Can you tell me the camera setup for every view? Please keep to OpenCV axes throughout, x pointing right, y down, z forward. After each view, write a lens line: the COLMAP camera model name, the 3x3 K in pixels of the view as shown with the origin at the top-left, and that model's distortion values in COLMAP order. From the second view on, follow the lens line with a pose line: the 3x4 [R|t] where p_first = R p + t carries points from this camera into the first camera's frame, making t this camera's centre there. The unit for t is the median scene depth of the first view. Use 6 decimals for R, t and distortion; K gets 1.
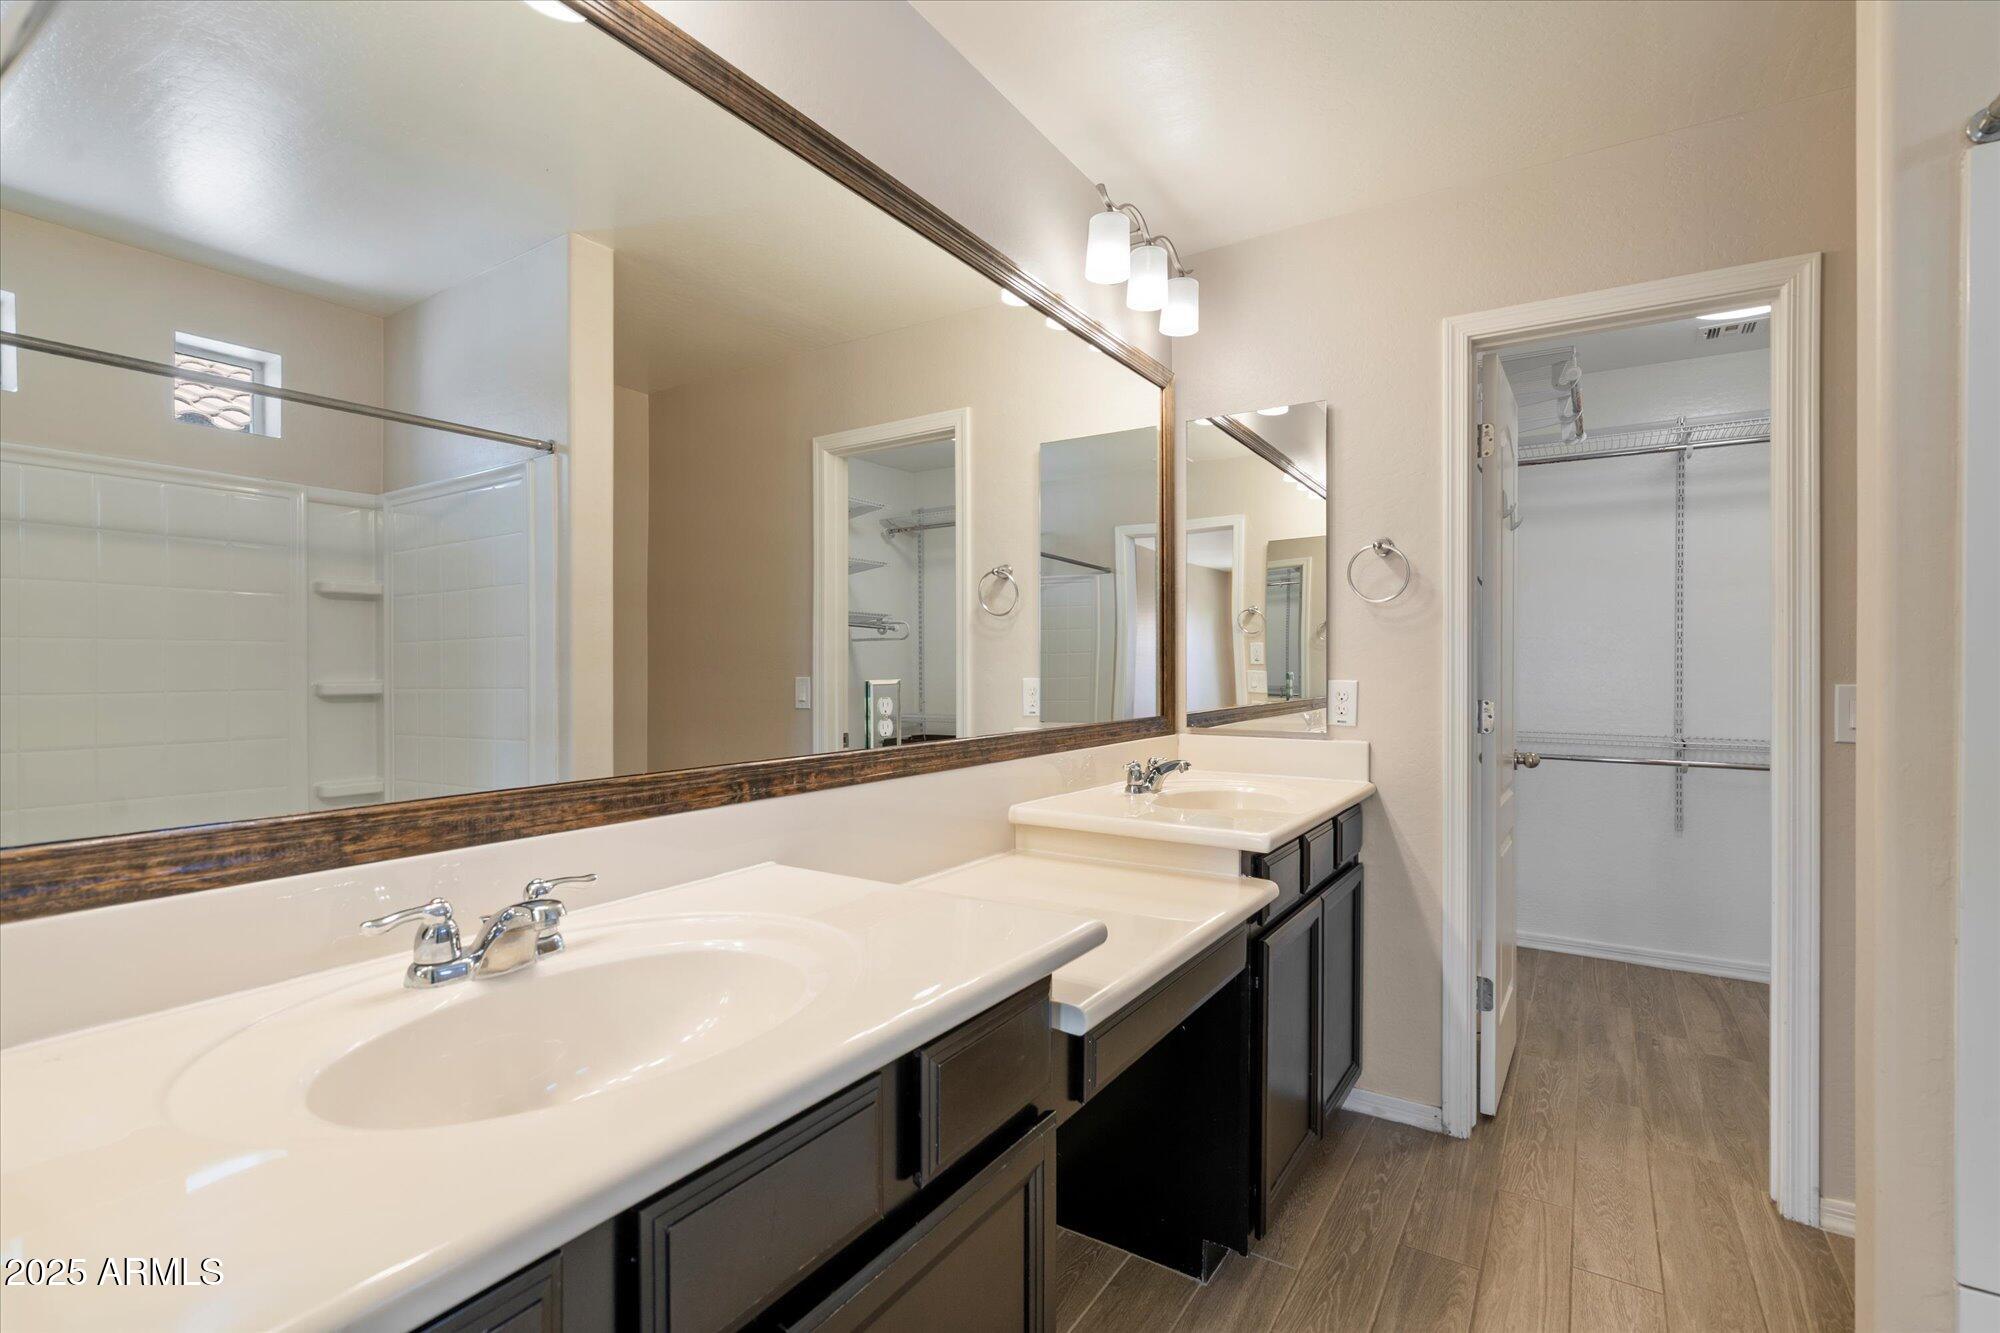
lens RADIAL K [[921.4, 0, 1000.0], [0, 921.4, 666.5], [0, 0, 1]] dist [-0.000152, 0.000029]
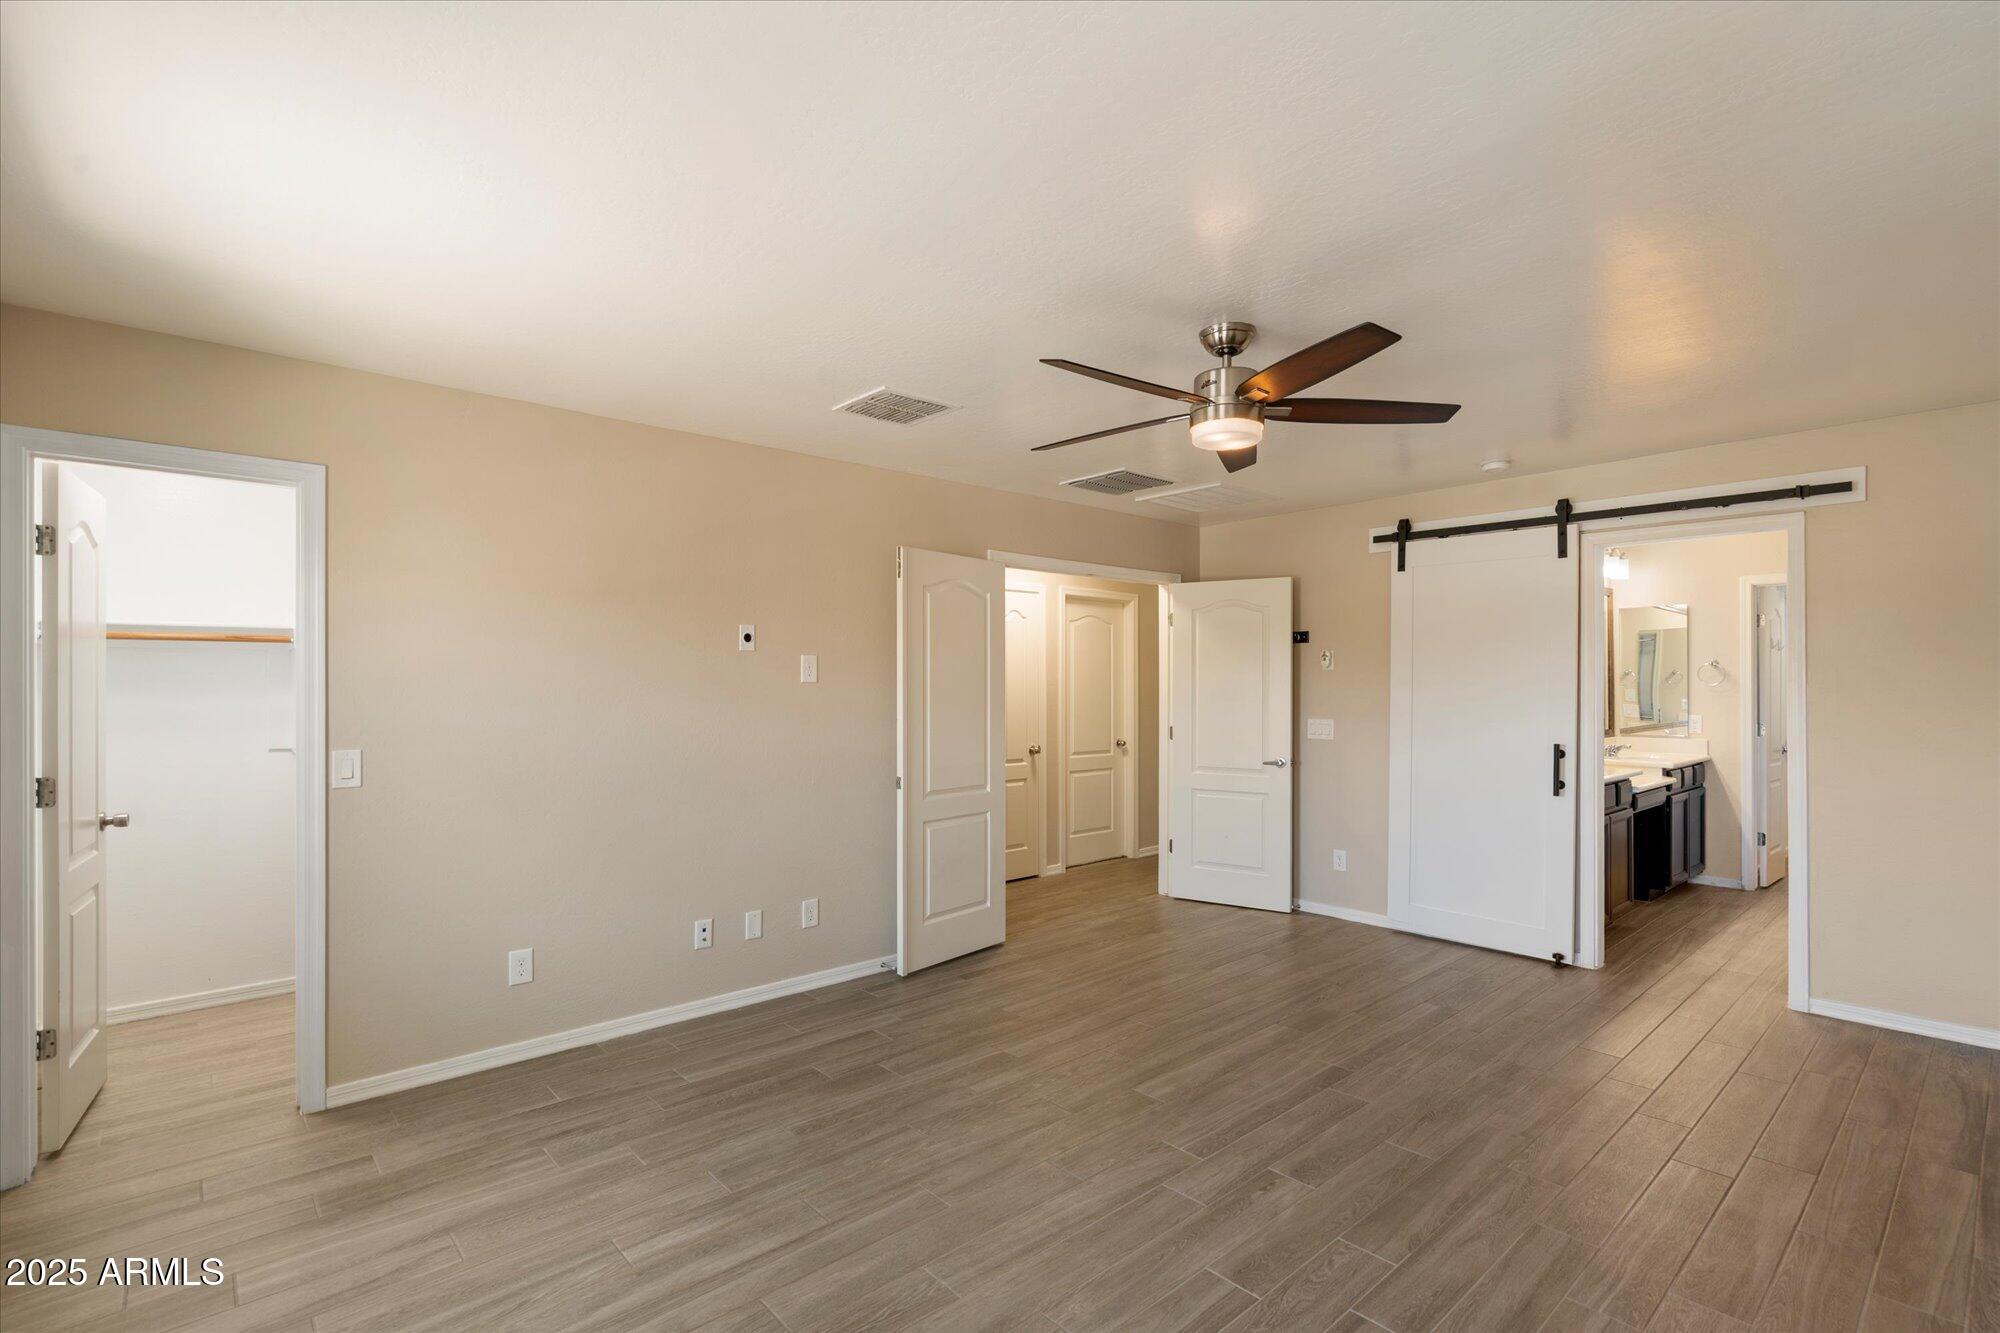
lens RADIAL K [[928.9, 0, 999.1], [0, 928.9, 680.5], [0, 0, 1]] dist [0.000480, 0.000066]
pose [[0.962819, -0.001772, -0.270142, -0.816208], [0.000420, 0.999987, -0.005063, -0.072263], [0.270147, 0.004761, 0.962807, -2.065418]]
